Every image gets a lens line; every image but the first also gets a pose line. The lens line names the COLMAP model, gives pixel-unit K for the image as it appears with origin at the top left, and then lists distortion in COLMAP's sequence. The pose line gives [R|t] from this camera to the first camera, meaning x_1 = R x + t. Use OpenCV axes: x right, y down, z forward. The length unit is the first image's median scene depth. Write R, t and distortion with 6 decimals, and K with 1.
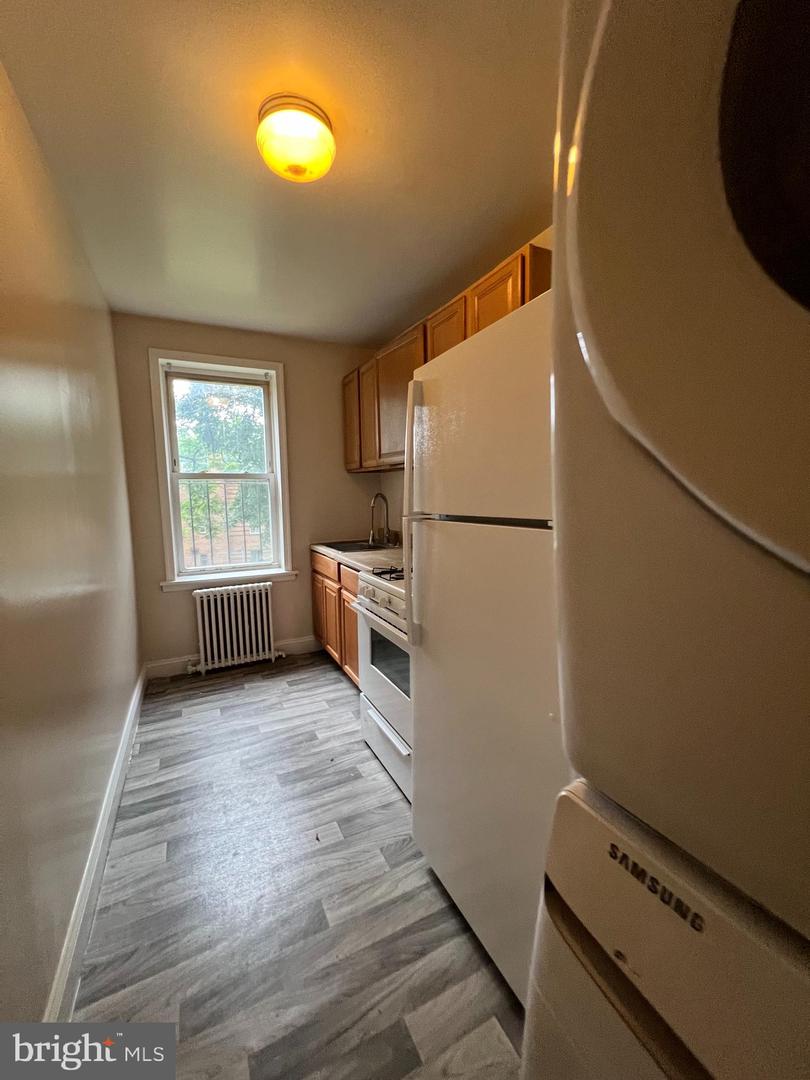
lens RADIAL K [[431.1, 0, 405.0], [0, 431.1, 540.0], [0, 0, 1]] dist [-0.009004, -0.000005]
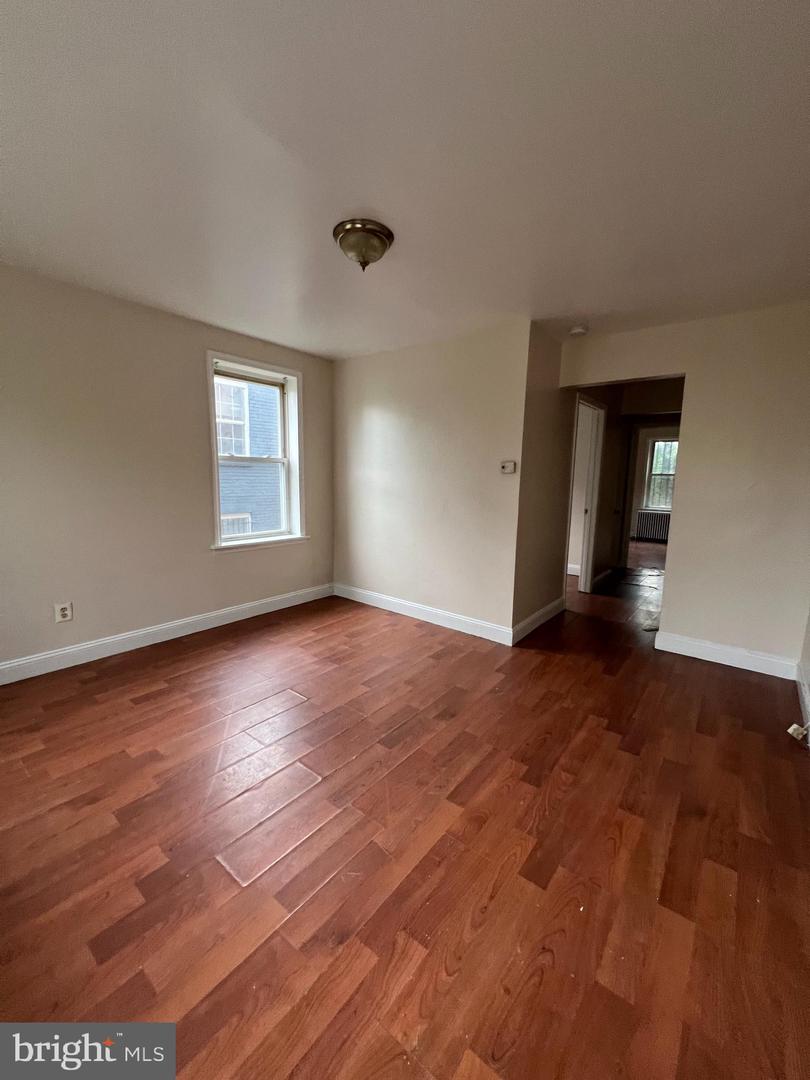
lens RADIAL K [[428.6, 0, 405.0], [0, 428.6, 540.0], [0, 0, 1]] dist [0.000006, 0.000000]
pose [[0.915043, -0.035638, 0.401779, -0.559788], [0.018022, 0.998707, 0.047540, 0.031545], [-0.402954, -0.036260, 0.914502, -0.314468]]
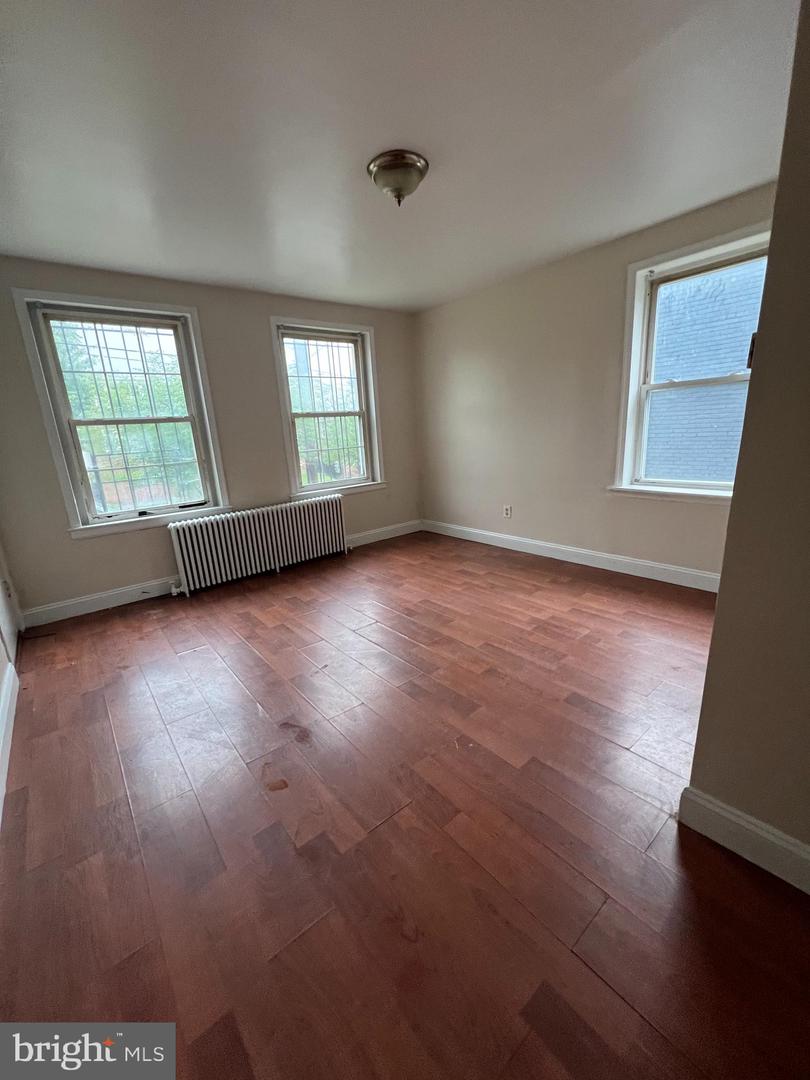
lens RADIAL K [[428.6, 0, 405.0], [0, 428.6, 540.0], [0, 0, 1]] dist [0.000006, 0.000000]
pose [[0.204545, 0.247073, -0.947162, 0.413173], [-0.047247, 0.968985, 0.242562, -0.016072], [0.977716, -0.004864, 0.209874, 0.200357]]
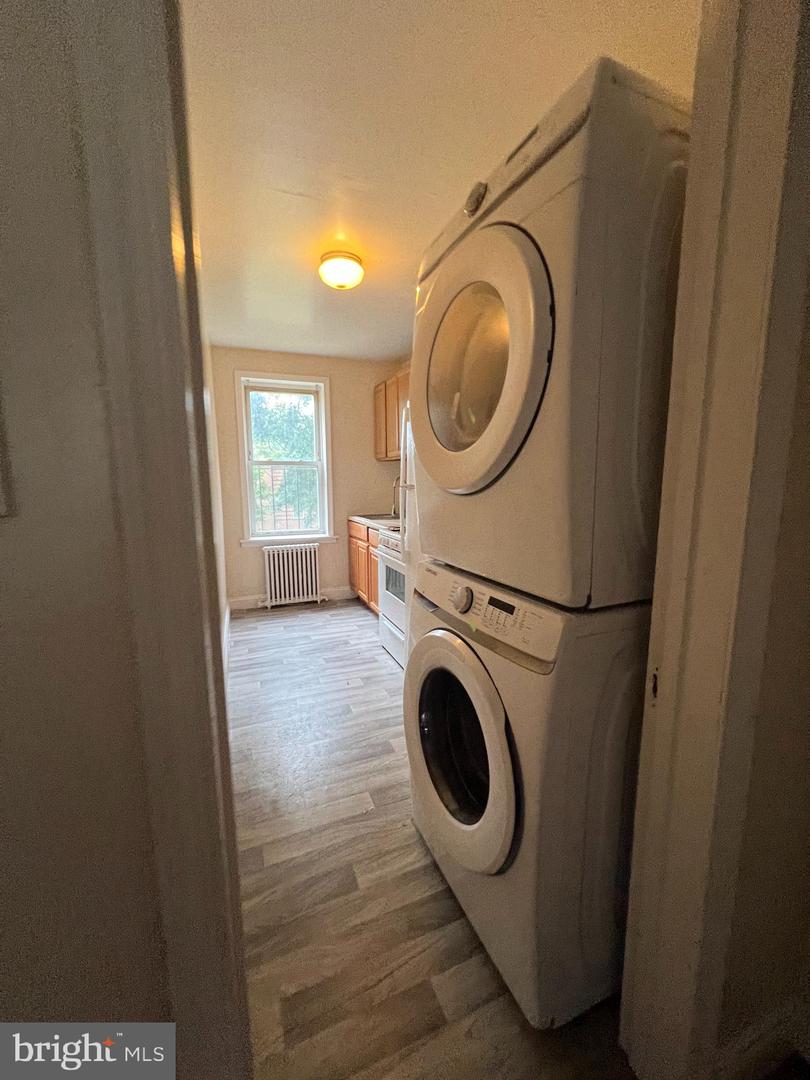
lens RADIAL K [[428.6, 0, 405.0], [0, 428.6, 540.0], [0, 0, 1]] dist [0.000006, 0.000000]
pose [[0.996026, 0.021358, -0.086464, 0.075289], [-0.018975, 0.999419, 0.028298, 0.047521], [0.087018, -0.026544, 0.995853, -0.315325]]
